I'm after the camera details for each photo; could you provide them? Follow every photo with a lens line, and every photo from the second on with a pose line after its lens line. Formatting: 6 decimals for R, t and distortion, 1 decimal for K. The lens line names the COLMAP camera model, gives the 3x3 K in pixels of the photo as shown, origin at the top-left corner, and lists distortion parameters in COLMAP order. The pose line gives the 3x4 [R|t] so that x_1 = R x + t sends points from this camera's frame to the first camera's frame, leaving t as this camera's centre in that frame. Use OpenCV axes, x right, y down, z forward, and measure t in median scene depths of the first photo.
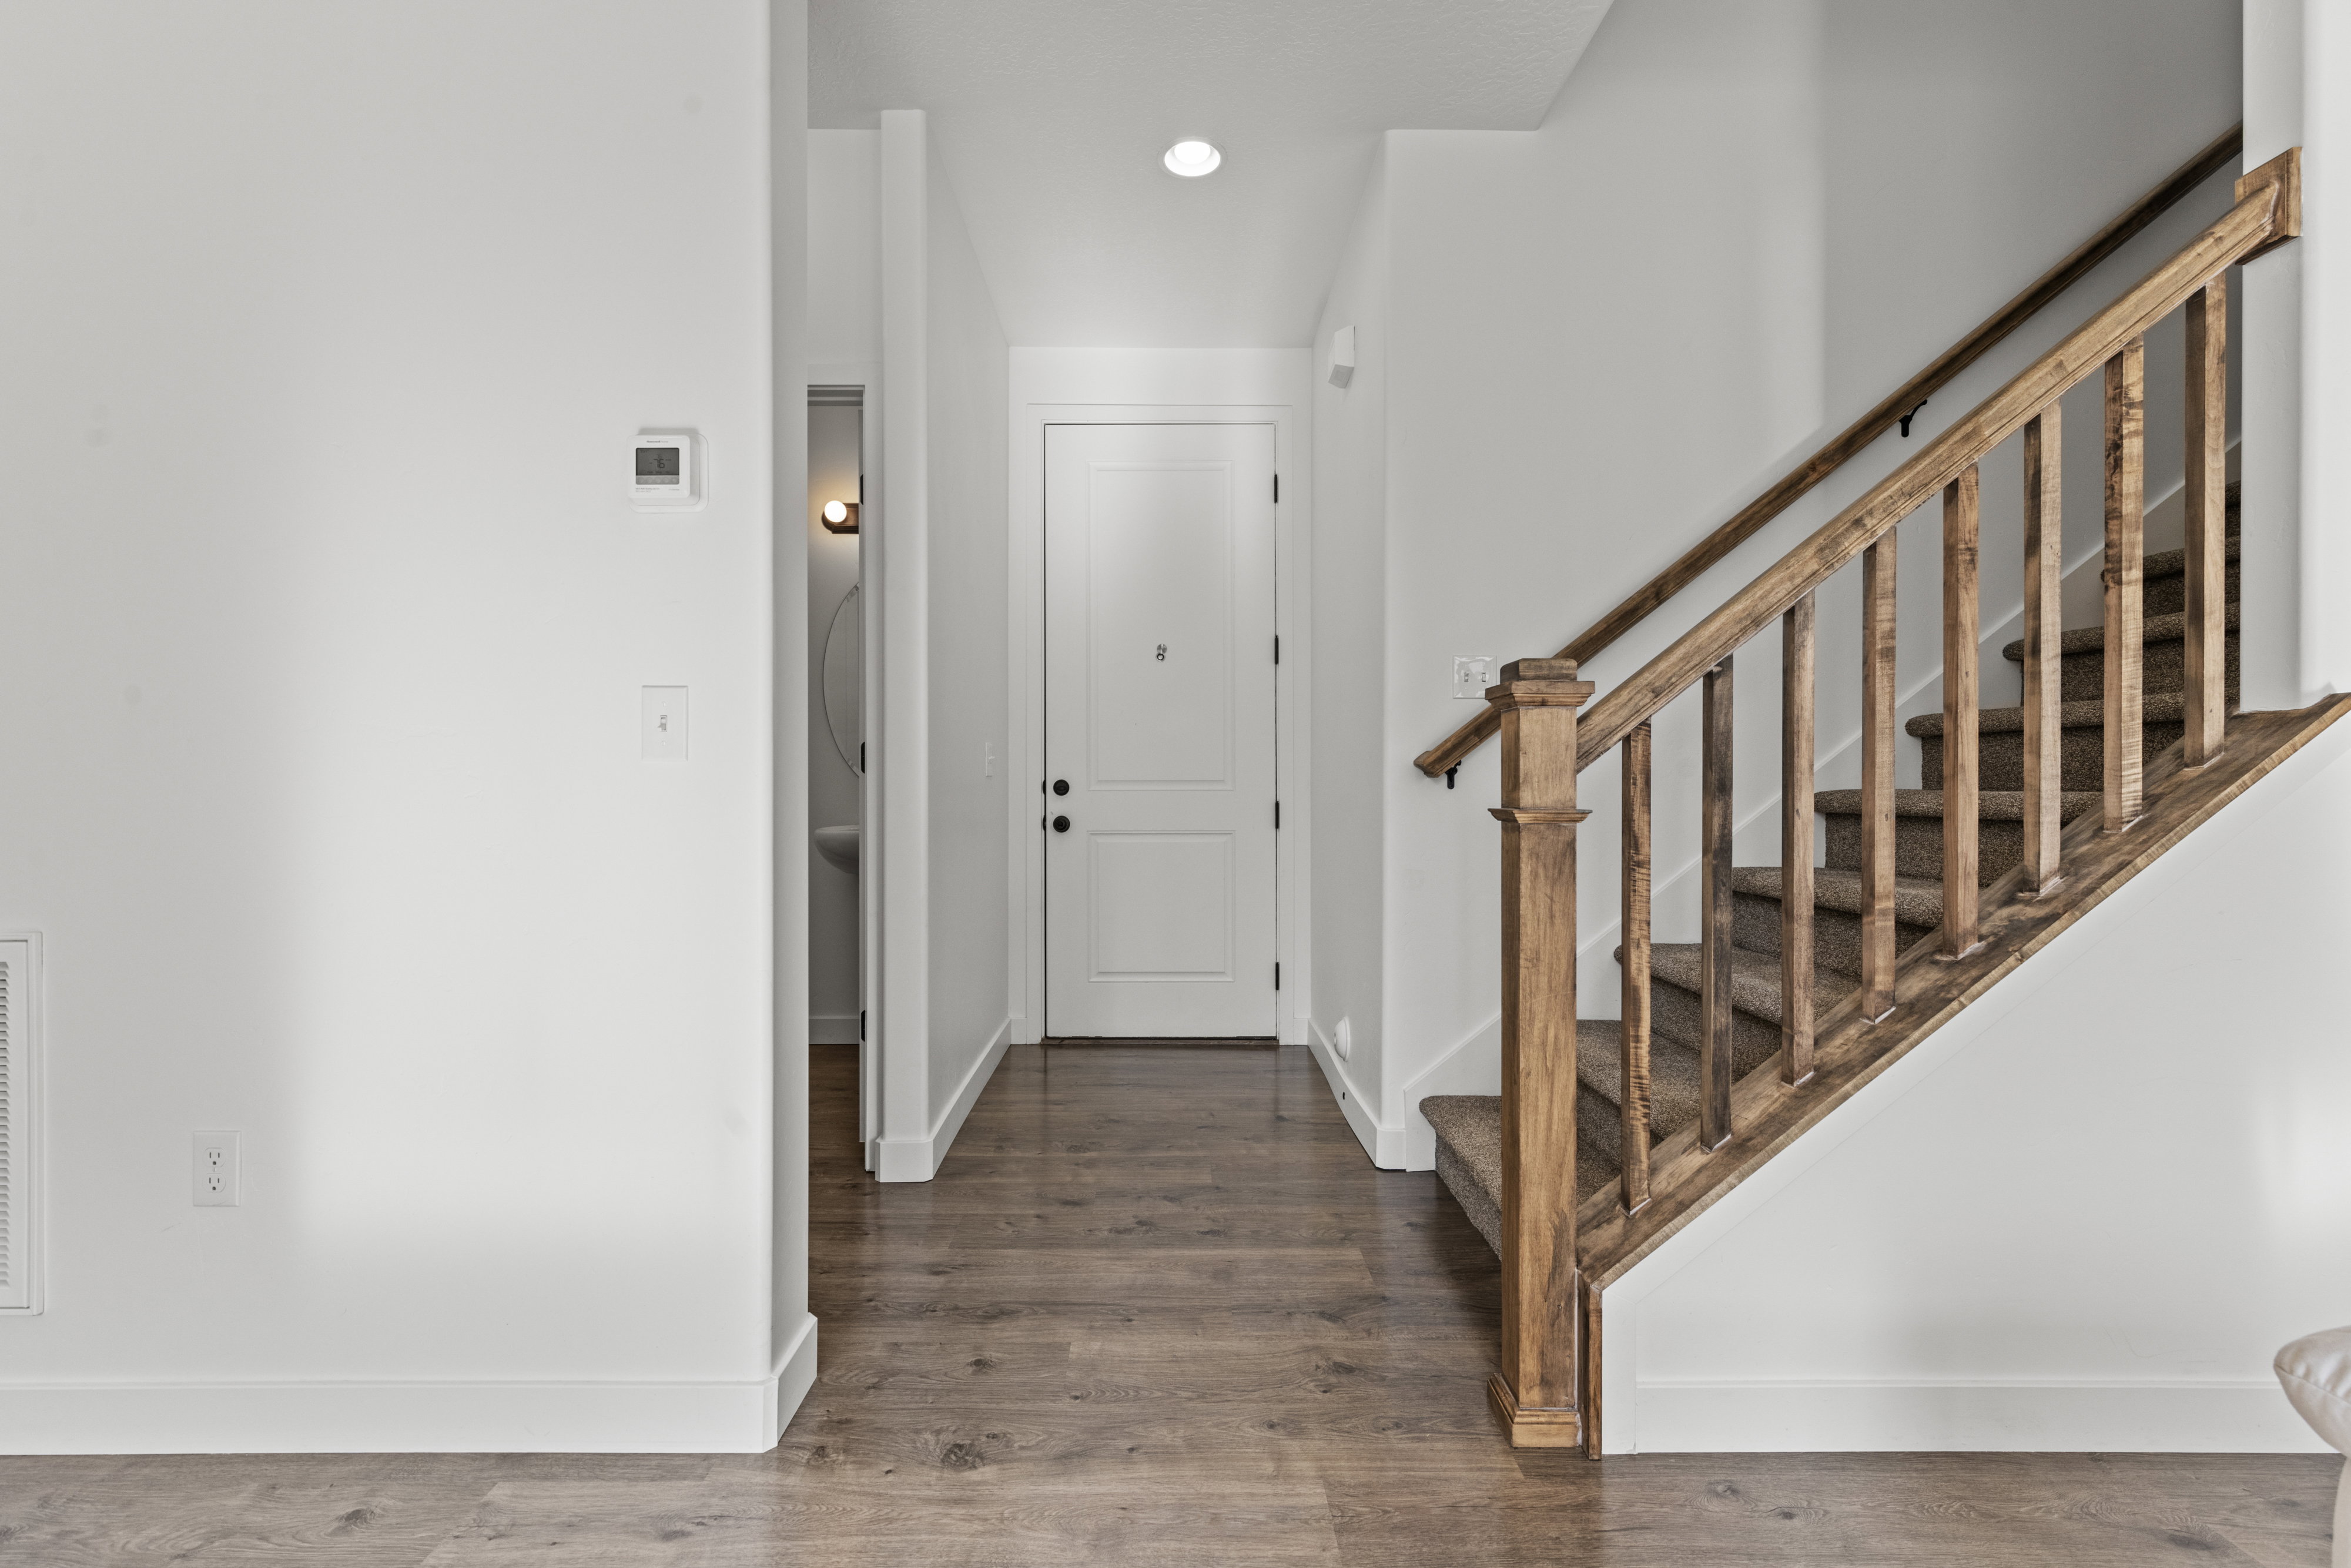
lens RADIAL K [[1070.3, 0, 1168.8], [0, 1070.3, 790.7], [0, 0, 1]] dist [0.001937, 0.000653]
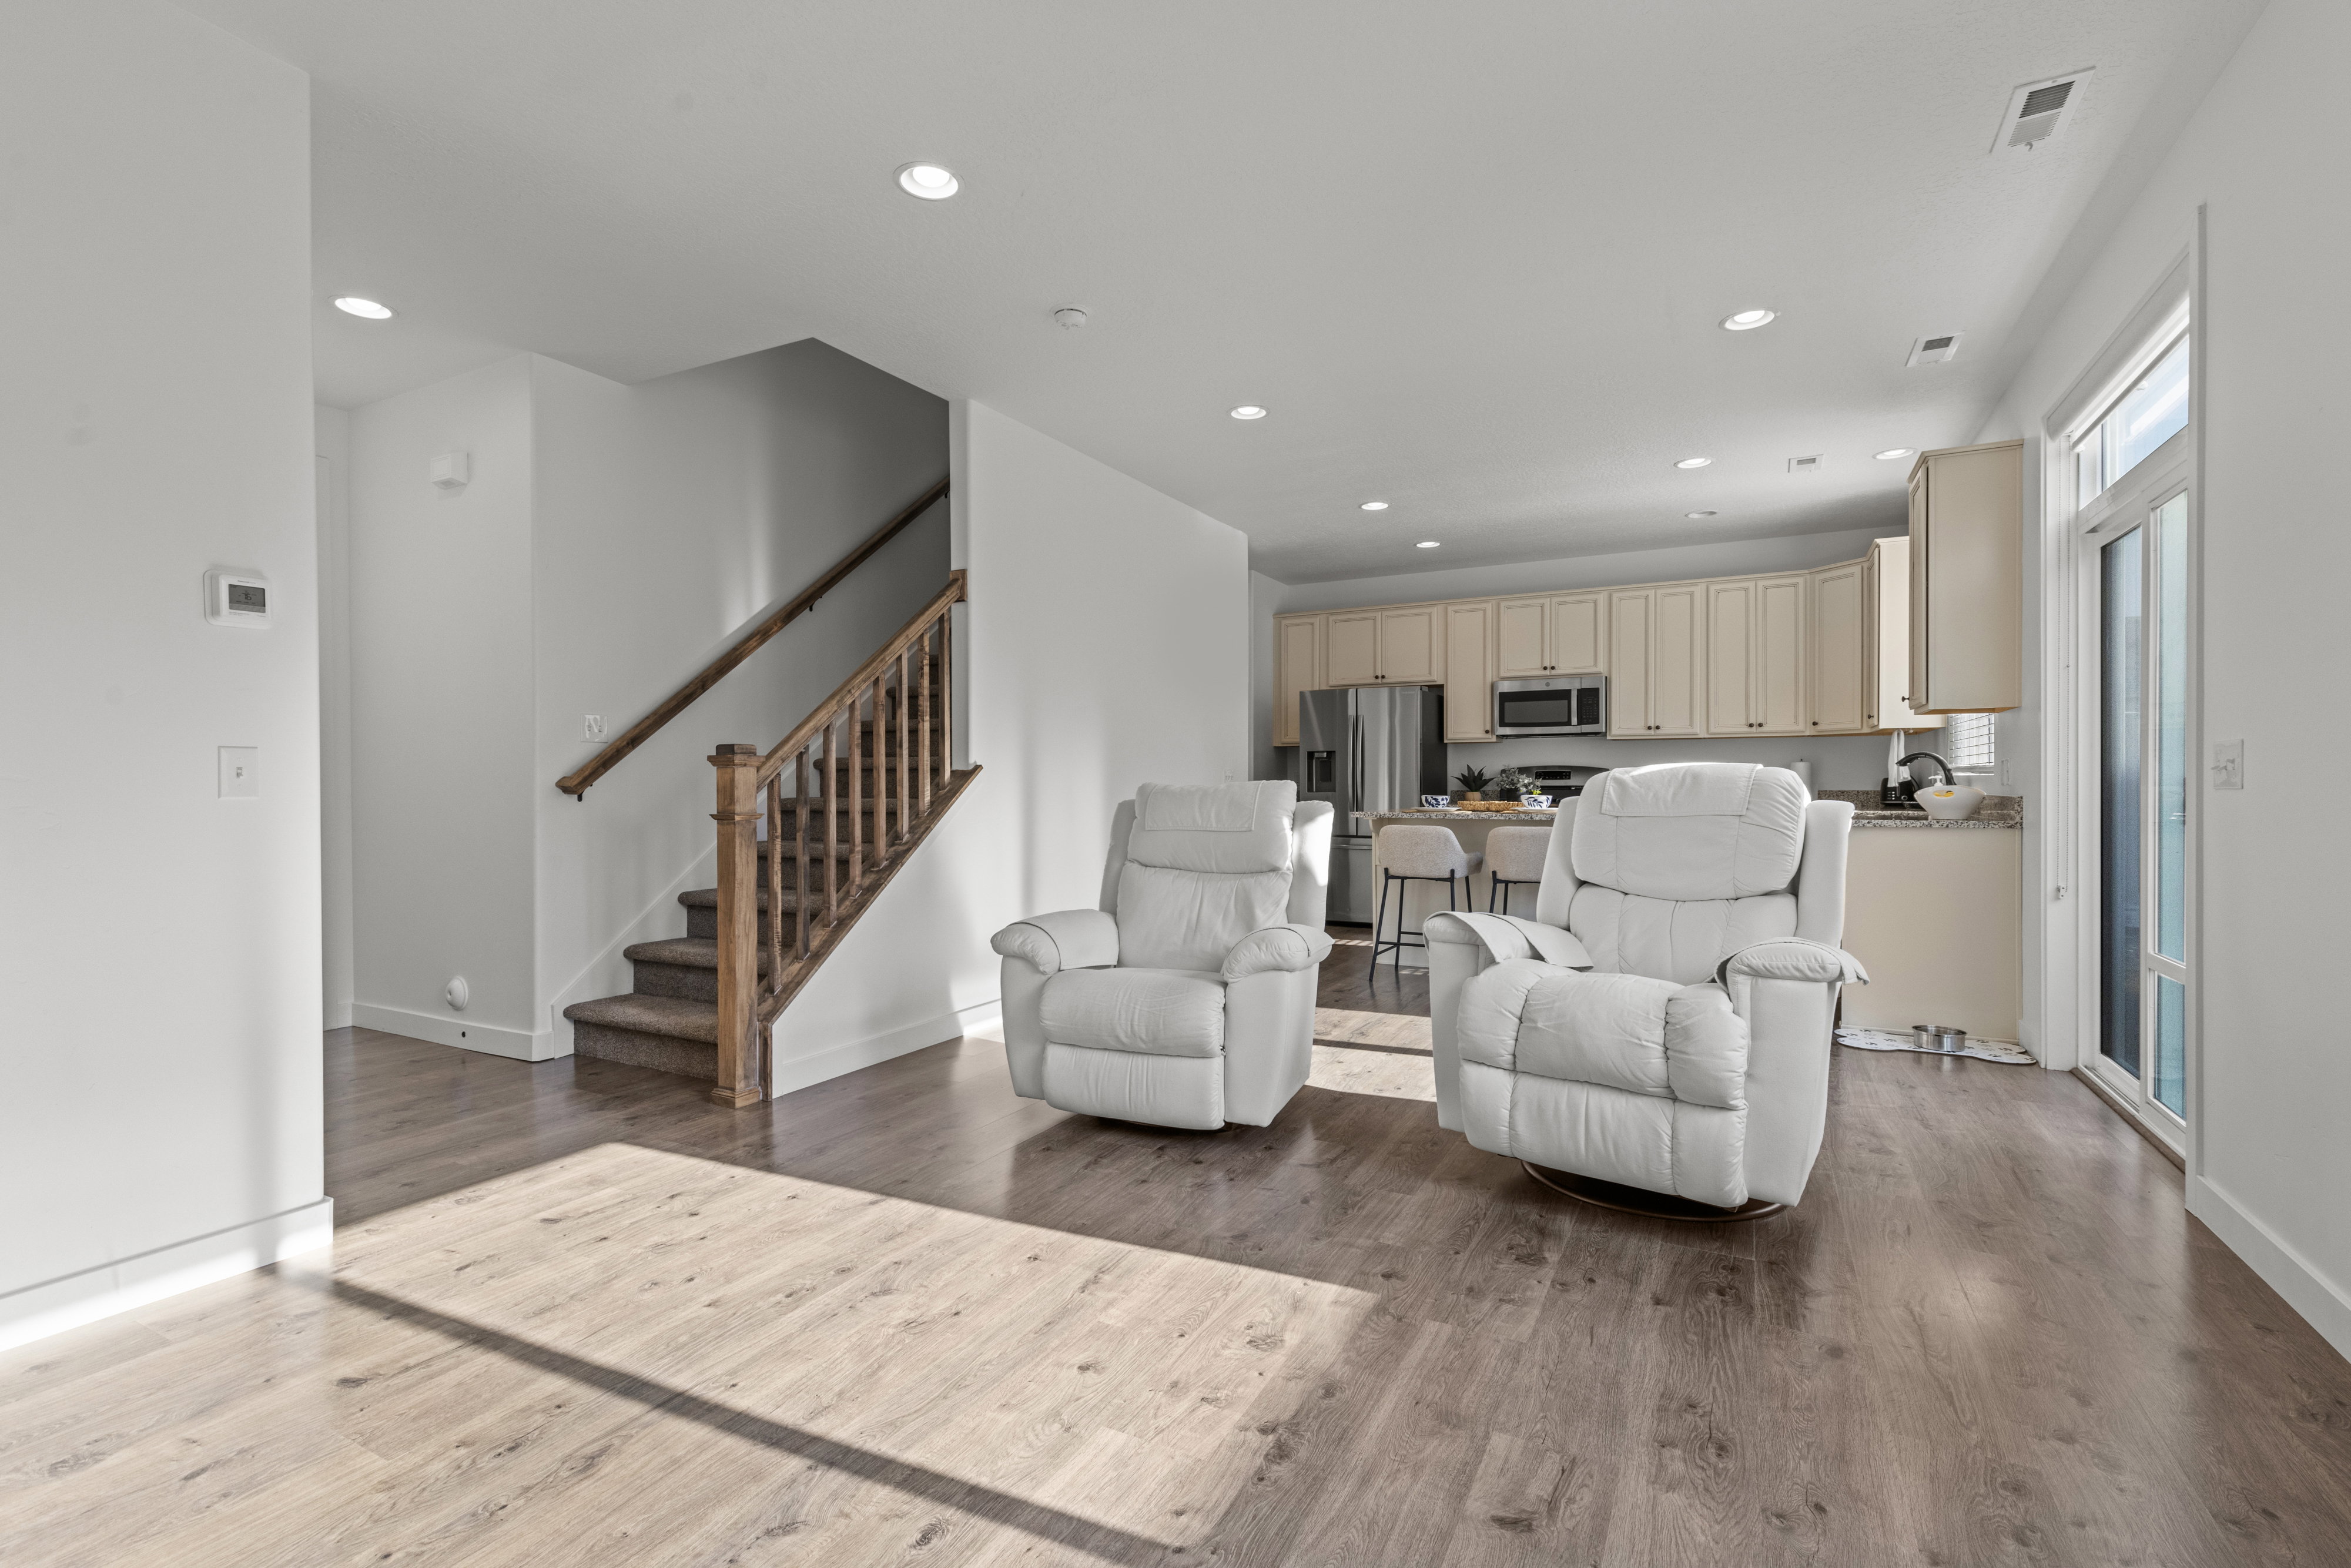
lens RADIAL K [[1070.3, 0, 1177.0], [0, 1070.3, 786.7], [0, 0, 1]] dist [0.001937, 0.000653]
pose [[0.480428, -0.007833, 0.876999, -1.116456], [0.009360, 0.999949, 0.003803, -0.036196], [-0.876984, 0.006381, 0.480476, -0.803628]]
